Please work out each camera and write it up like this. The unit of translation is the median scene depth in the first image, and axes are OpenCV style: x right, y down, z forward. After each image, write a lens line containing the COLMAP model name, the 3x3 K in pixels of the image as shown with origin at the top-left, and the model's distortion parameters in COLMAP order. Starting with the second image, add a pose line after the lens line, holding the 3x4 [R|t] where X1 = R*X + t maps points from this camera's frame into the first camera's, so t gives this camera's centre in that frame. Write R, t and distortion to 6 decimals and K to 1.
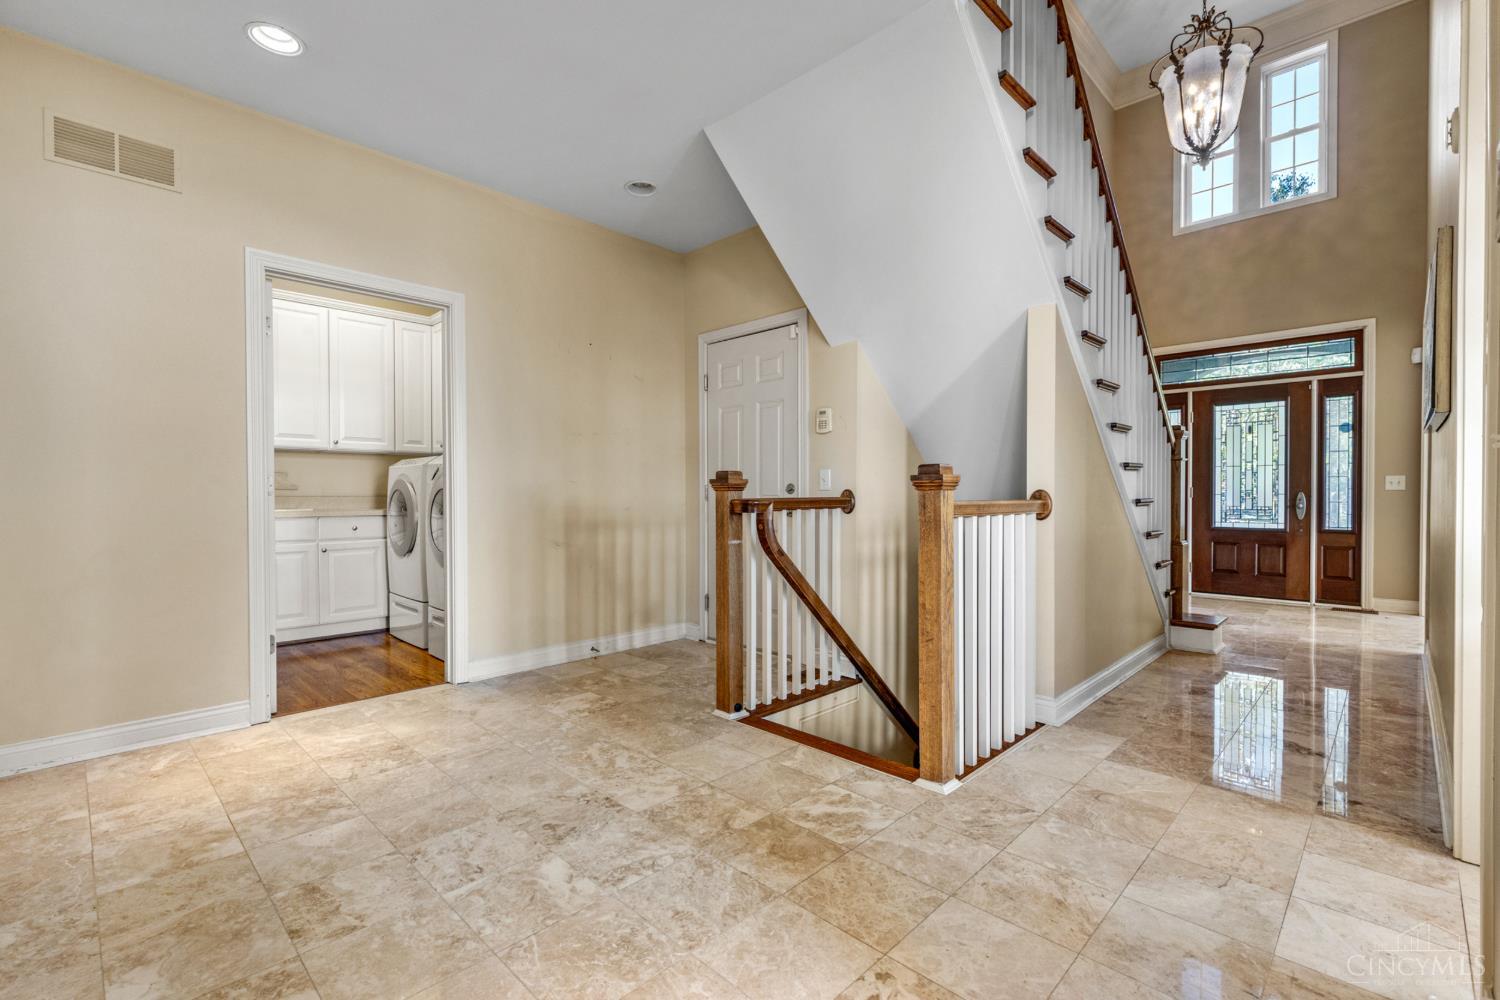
lens RADIAL K [[673.6, 0, 750.0], [0, 673.6, 500.0], [0, 0, 1]] dist [0.002693, 0.000615]
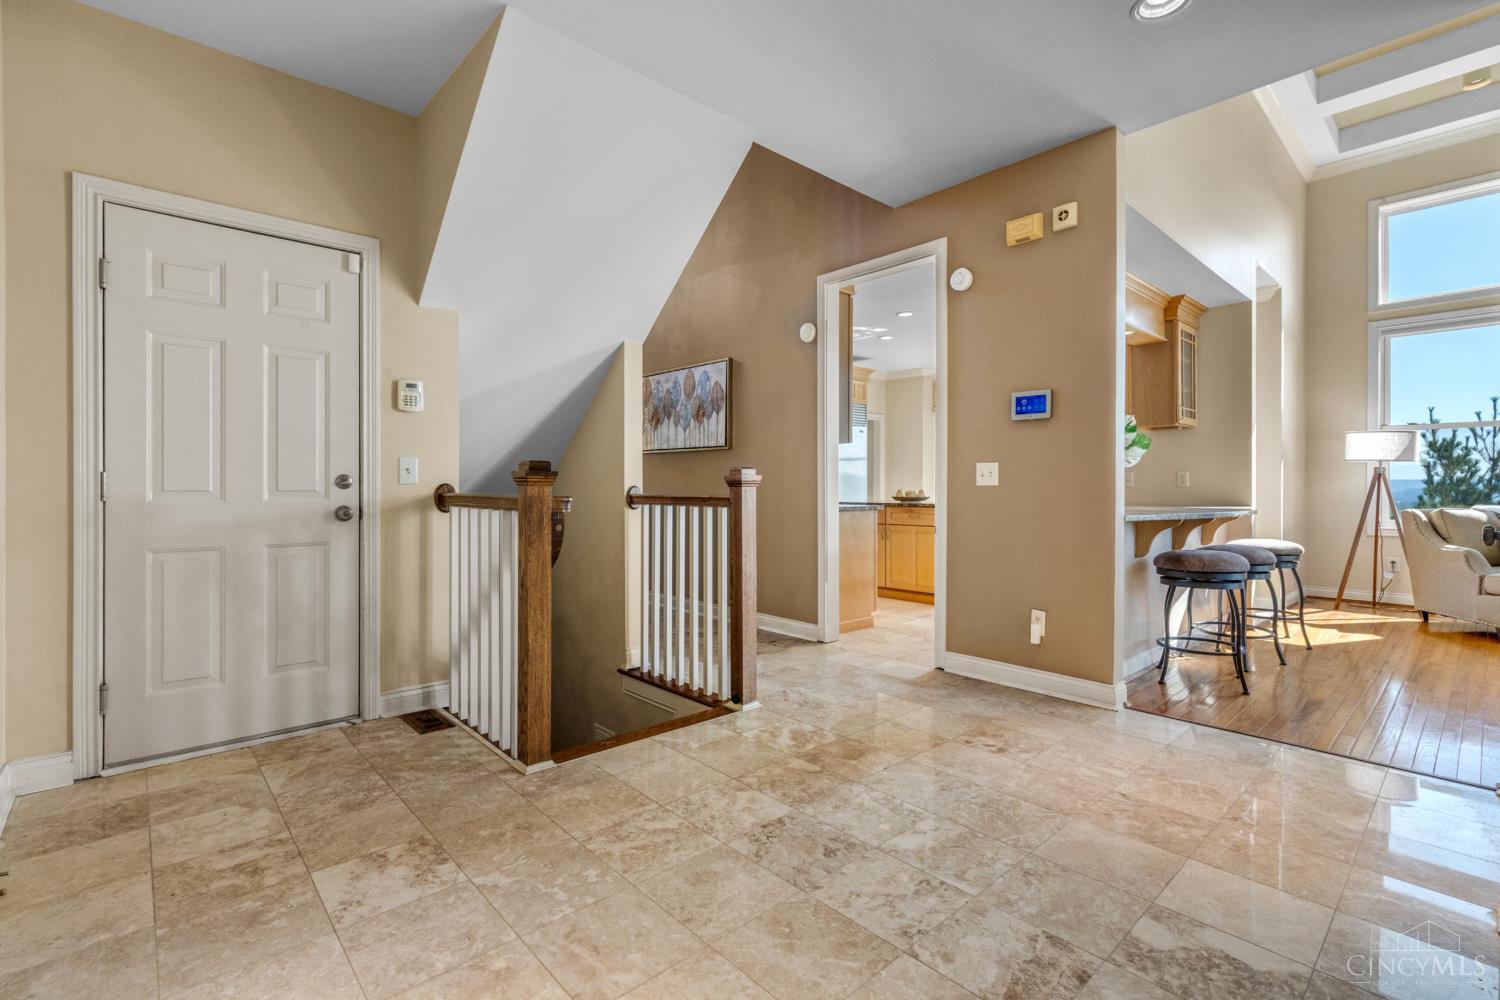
lens RADIAL K [[671.0, 0, 740.2], [0, 671.0, 489.2], [0, 0, 1]] dist [0.003163, 0.000032]
pose [[0.066709, -0.003750, 0.997765, -0.983091], [0.009507, 0.999950, 0.003123, -0.011695], [-0.997727, 0.009278, 0.066742, 0.854821]]
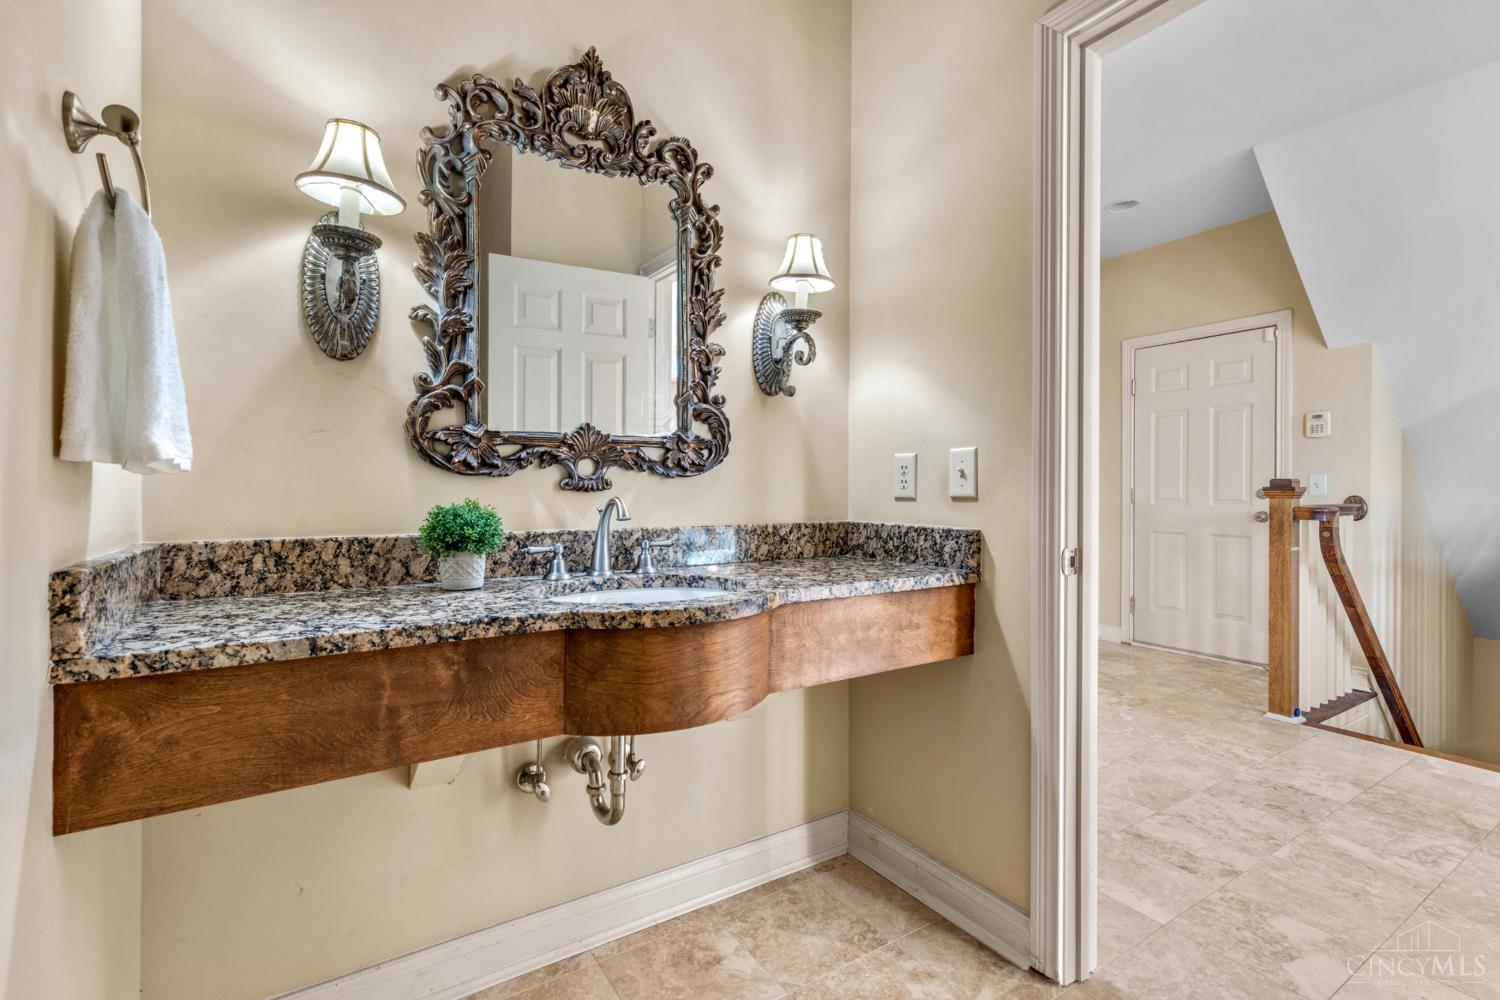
lens RADIAL K [[685.3, 0, 750.0], [0, 685.3, 500.0], [0, 0, 1]] dist [0.016814, -0.000250]
pose [[0.976525, 0.005567, -0.215333, -0.722099], [-0.004895, 0.999981, 0.003654, -0.013037], [0.215349, -0.002514, 0.976534, -0.234324]]
